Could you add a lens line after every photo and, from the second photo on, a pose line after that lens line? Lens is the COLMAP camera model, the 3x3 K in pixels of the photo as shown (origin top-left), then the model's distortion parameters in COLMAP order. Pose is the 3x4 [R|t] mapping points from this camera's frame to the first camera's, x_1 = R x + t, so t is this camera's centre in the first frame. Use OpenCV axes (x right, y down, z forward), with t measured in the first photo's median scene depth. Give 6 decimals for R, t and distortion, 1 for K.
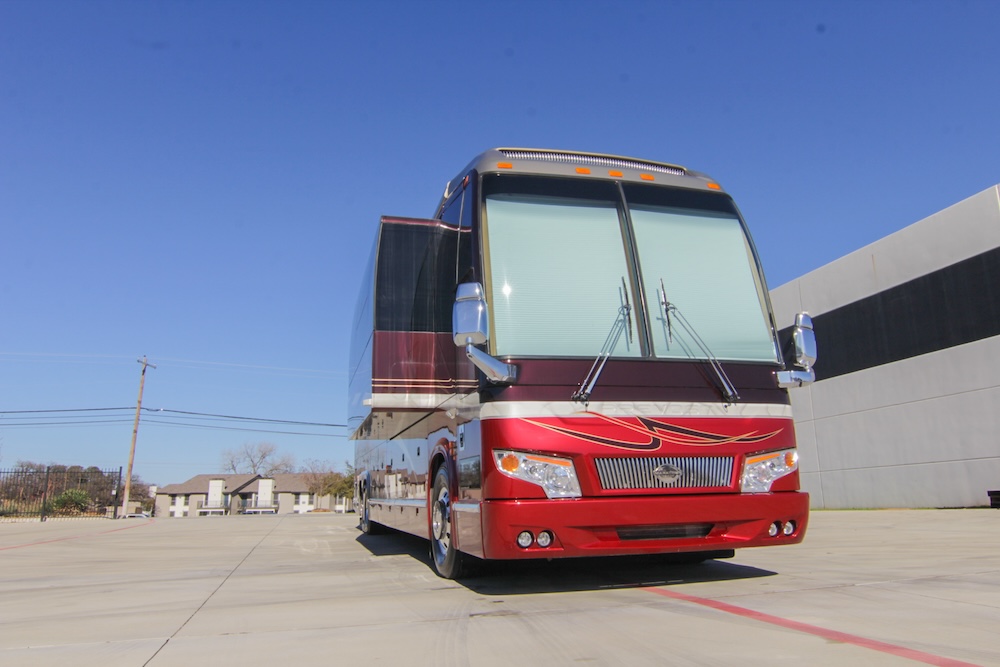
lens RADIAL K [[722.3, 0, 500.0], [0, 722.3, 333.5], [0, 0, 1]] dist [-0.004280, -0.004487]
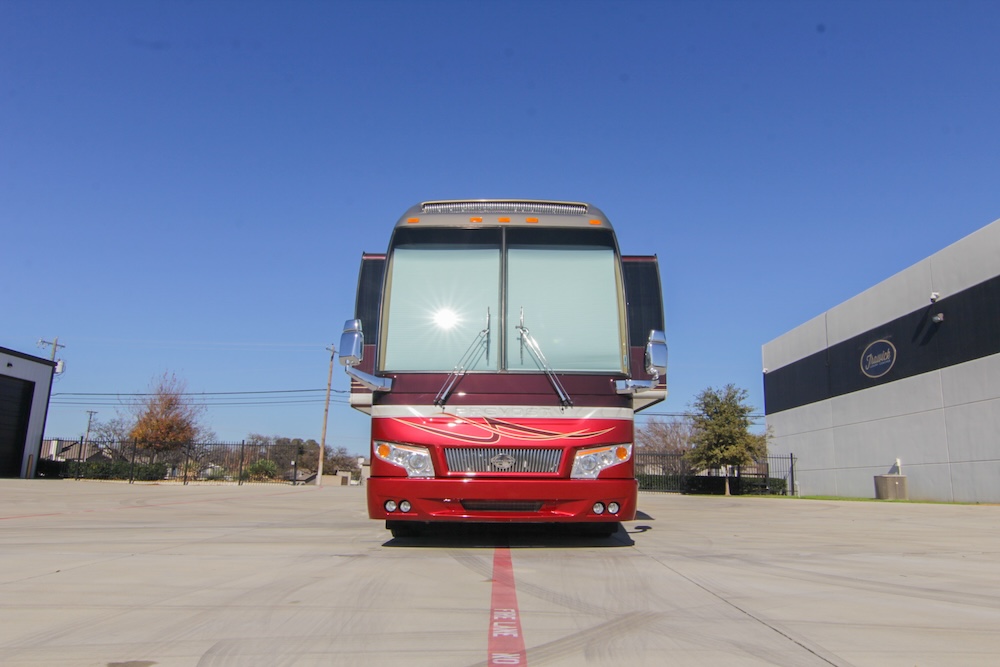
lens RADIAL K [[722.3, 0, 500.0], [0, 722.3, 333.5], [0, 0, 1]] dist [-0.004280, -0.004487]
pose [[0.964715, -0.017426, -0.262720, 0.536488], [0.024849, 0.999380, 0.024956, -0.064018], [0.262122, -0.030604, 0.964549, -0.231715]]
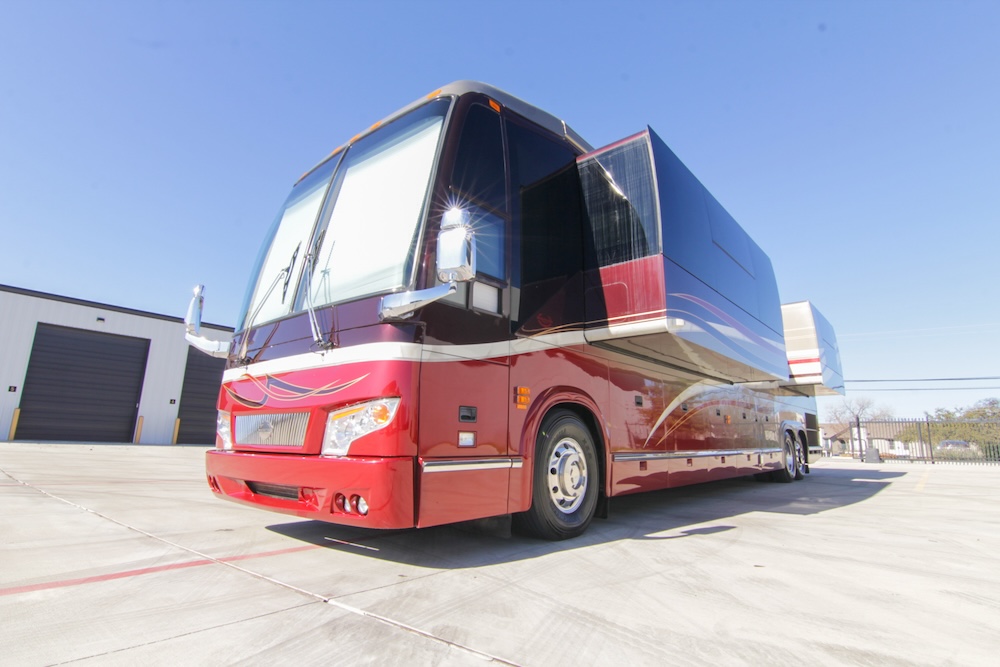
lens RADIAL K [[505.5, 0, 500.0], [0, 505.5, 333.5], [0, 0, 1]] dist [-0.002326, -0.019620]
pose [[0.563819, -0.144513, -0.813157, 0.926637], [0.157274, 0.985343, -0.066065, 0.149116], [0.810785, -0.090640, 0.578283, 0.818643]]
